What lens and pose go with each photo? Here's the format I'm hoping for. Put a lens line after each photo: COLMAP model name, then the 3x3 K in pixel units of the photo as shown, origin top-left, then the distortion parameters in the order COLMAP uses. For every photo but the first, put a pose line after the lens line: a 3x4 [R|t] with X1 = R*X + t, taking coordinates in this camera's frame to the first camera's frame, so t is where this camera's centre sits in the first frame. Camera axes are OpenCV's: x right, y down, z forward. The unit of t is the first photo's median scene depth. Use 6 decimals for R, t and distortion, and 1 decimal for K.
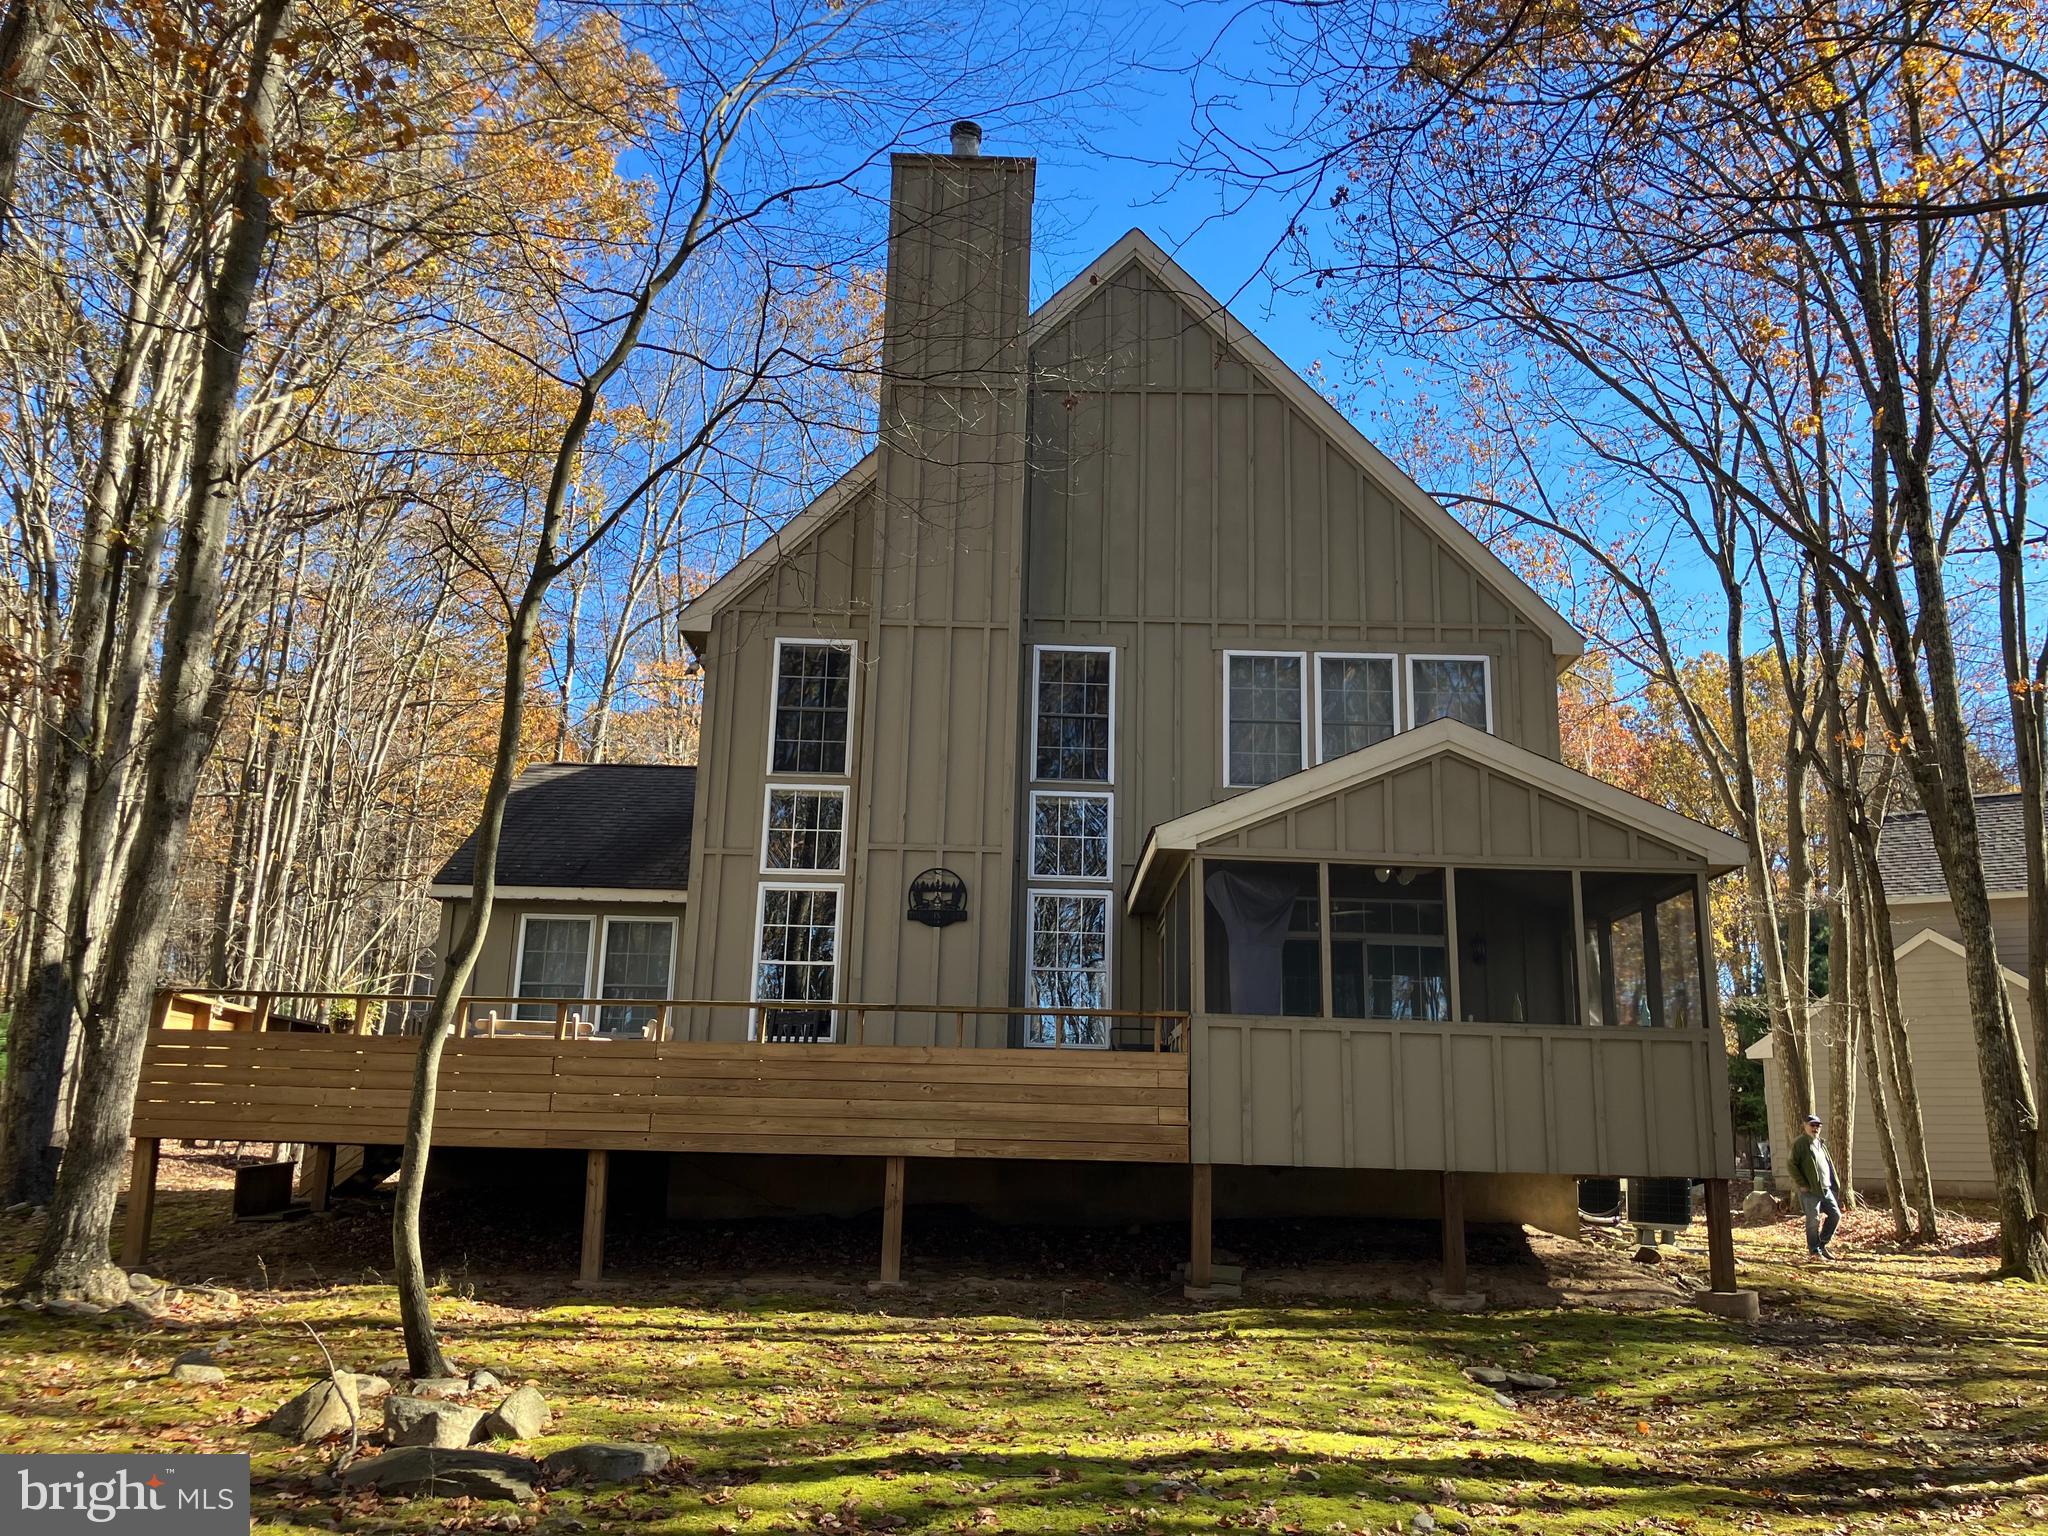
lens RADIAL K [[1688.1, 0, 1024.0], [0, 1688.1, 768.0], [0, 0, 1]] dist [0.064695, -0.083505]
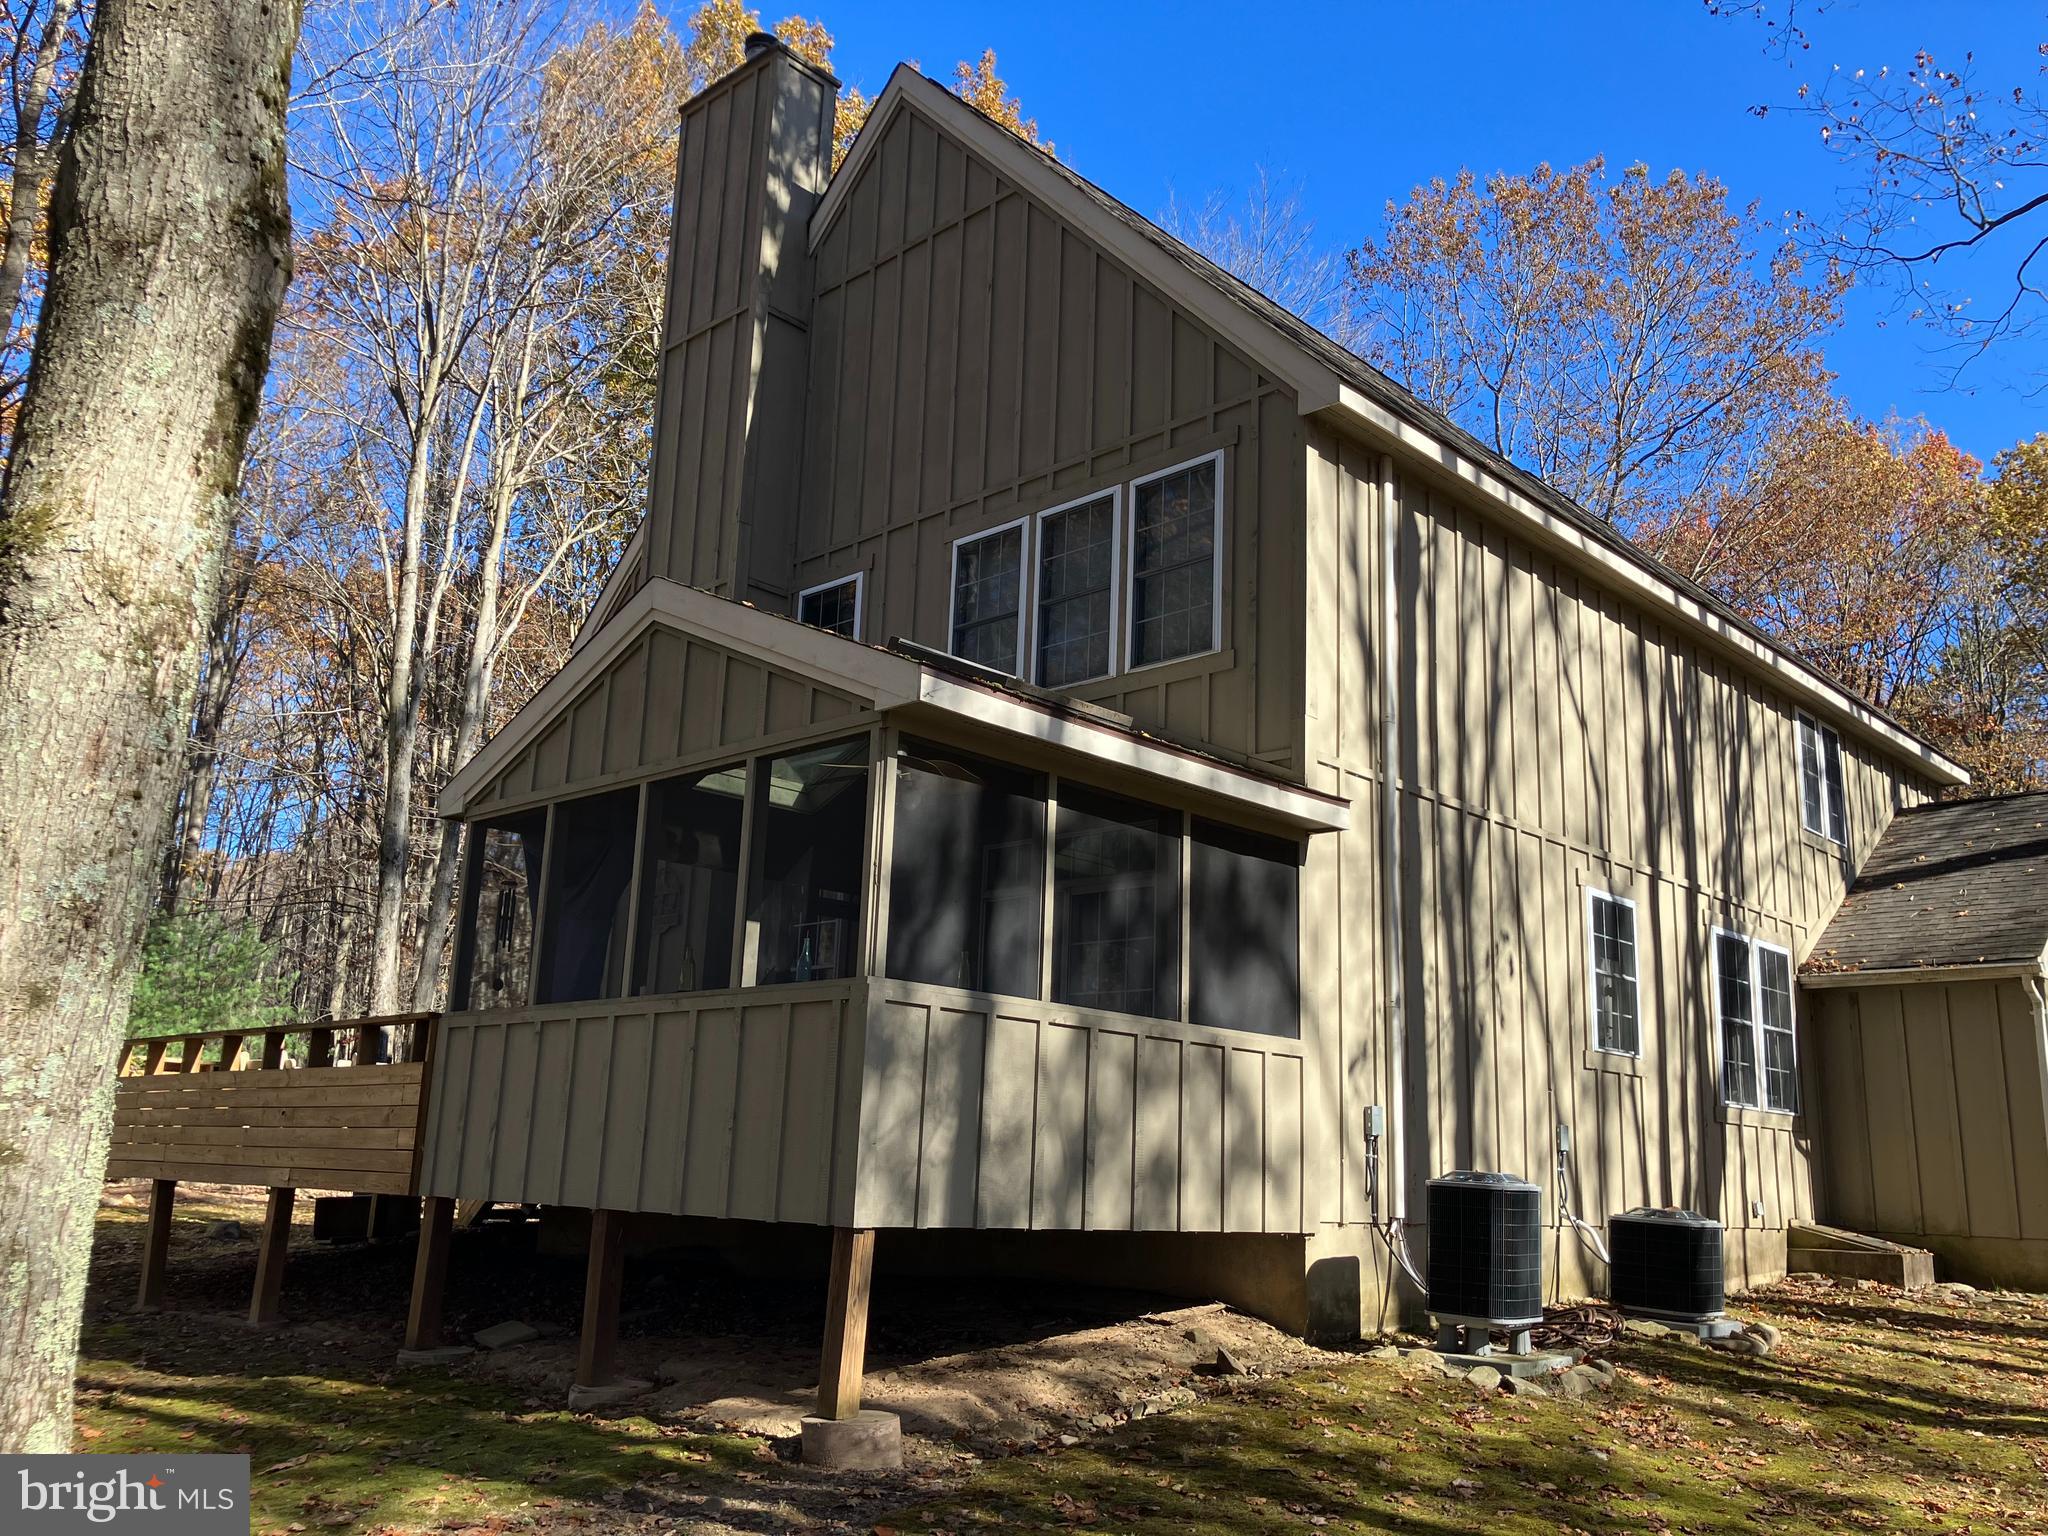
lens RADIAL K [[1771.6, 0, 987.6], [0, 1771.6, 738.0], [0, 0, 1]] dist [0.062856, -0.133246]
pose [[0.699344, -0.175546, -0.692894, 0.695930], [0.136512, 0.984332, -0.111600, 0.114110], [0.701629, -0.016542, 0.712351, 0.451894]]
